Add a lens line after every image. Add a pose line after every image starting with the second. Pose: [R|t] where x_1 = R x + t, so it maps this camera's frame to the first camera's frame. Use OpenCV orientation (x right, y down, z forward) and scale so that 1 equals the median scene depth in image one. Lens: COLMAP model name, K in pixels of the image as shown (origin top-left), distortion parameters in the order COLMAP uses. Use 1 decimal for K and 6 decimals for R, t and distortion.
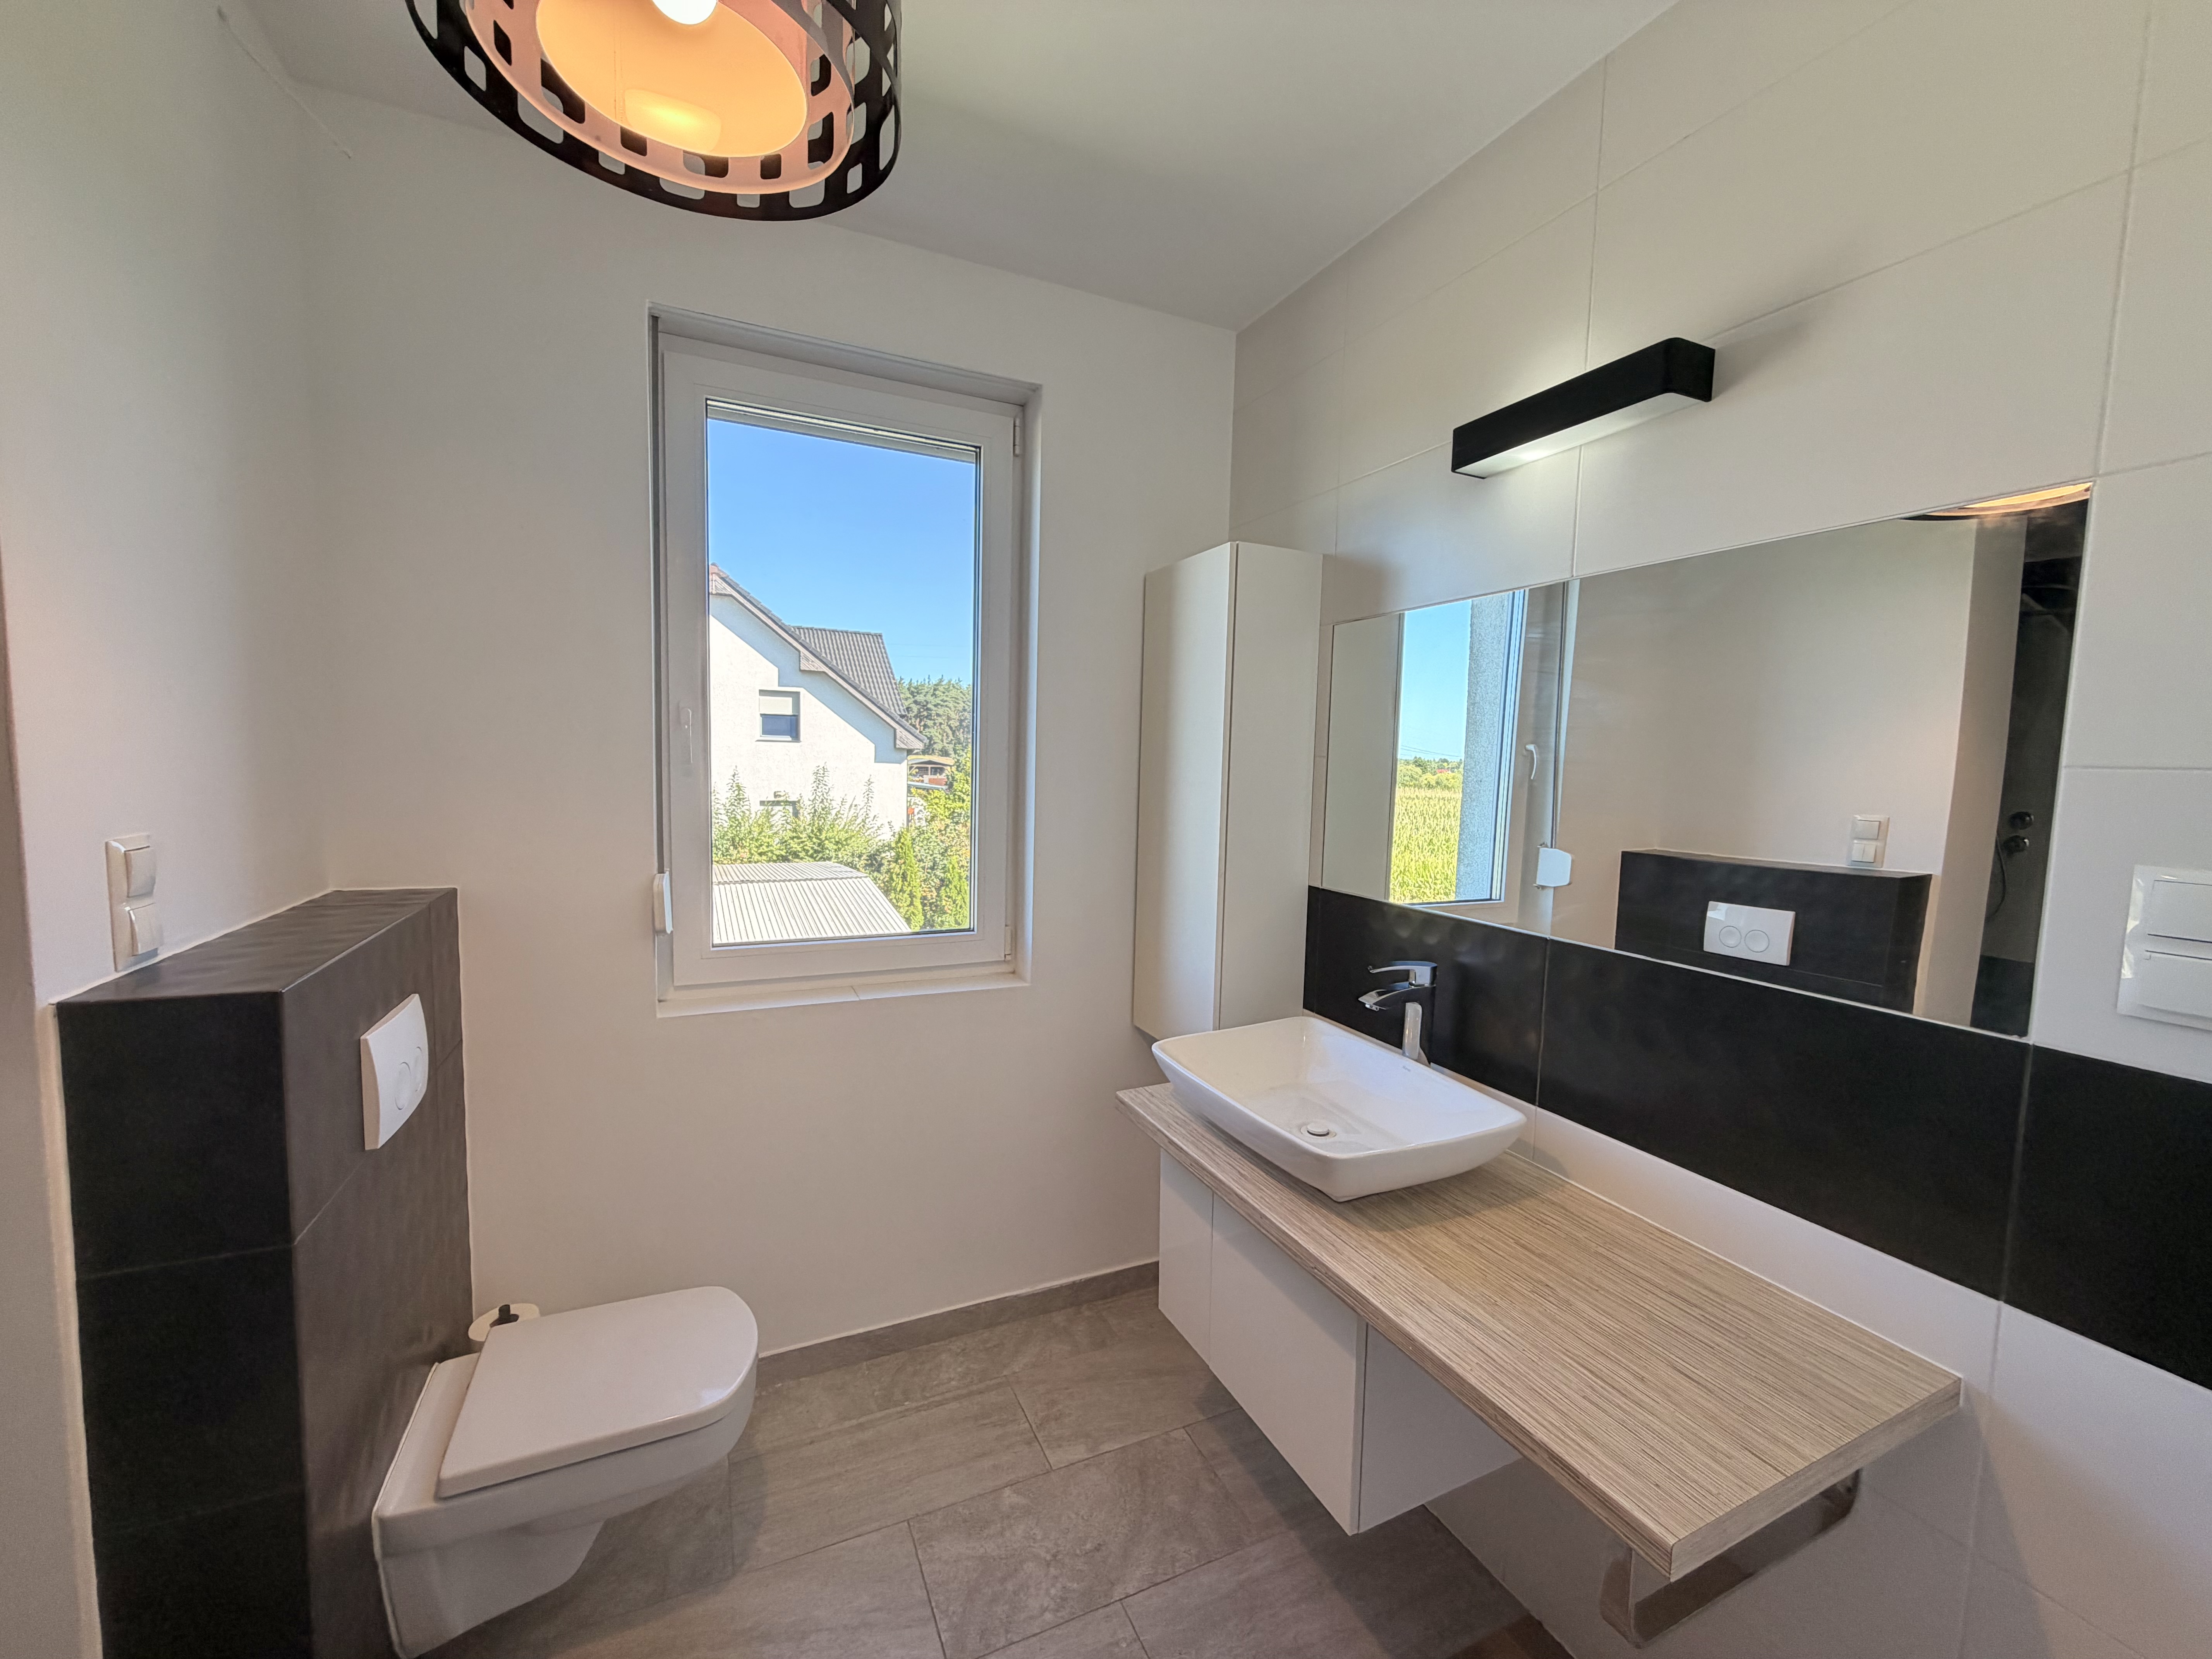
lens RADIAL K [[877.0, 0, 1099.6], [0, 877.0, 832.2], [0, 0, 1]] dist [-0.001655, -0.000106]
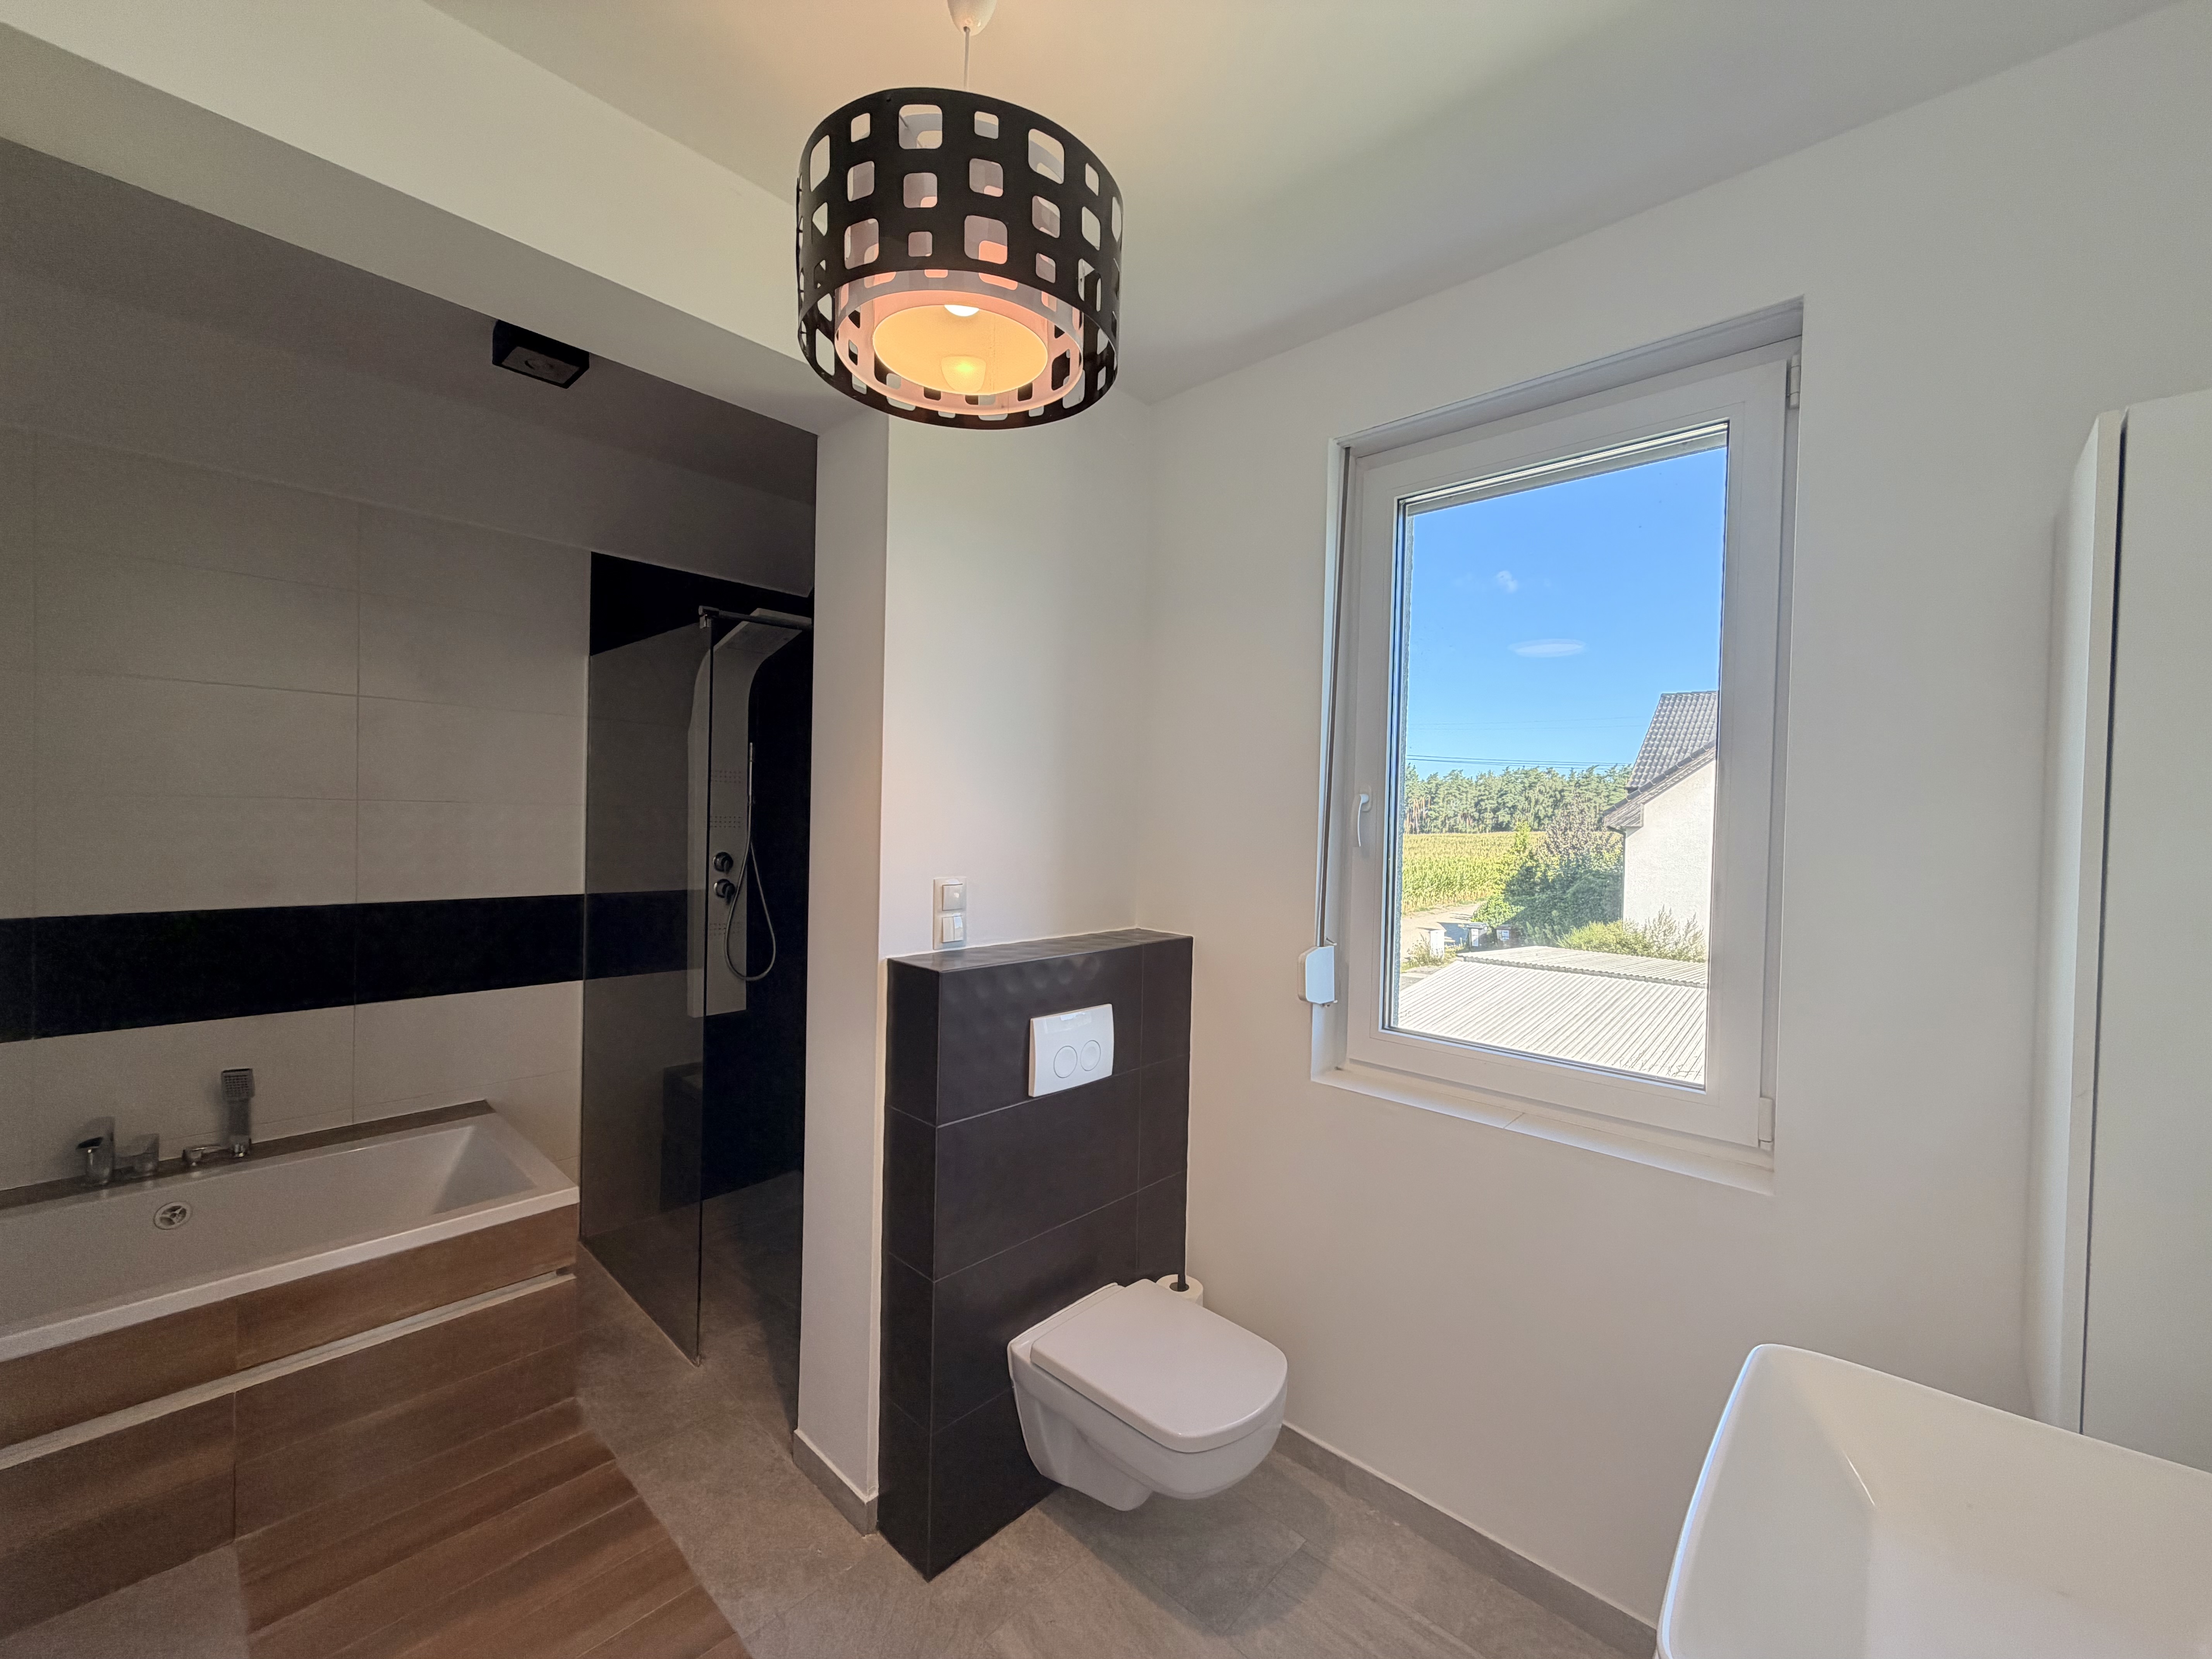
lens RADIAL K [[877.0, 0, 1099.6], [0, 877.0, 832.2], [0, 0, 1]] dist [-0.001655, -0.000106]
pose [[0.380583, 0.000931, -0.924746, 0.407379], [-0.092498, 0.995023, -0.037066, -0.028886], [0.920109, 0.099644, 0.378775, 0.332429]]
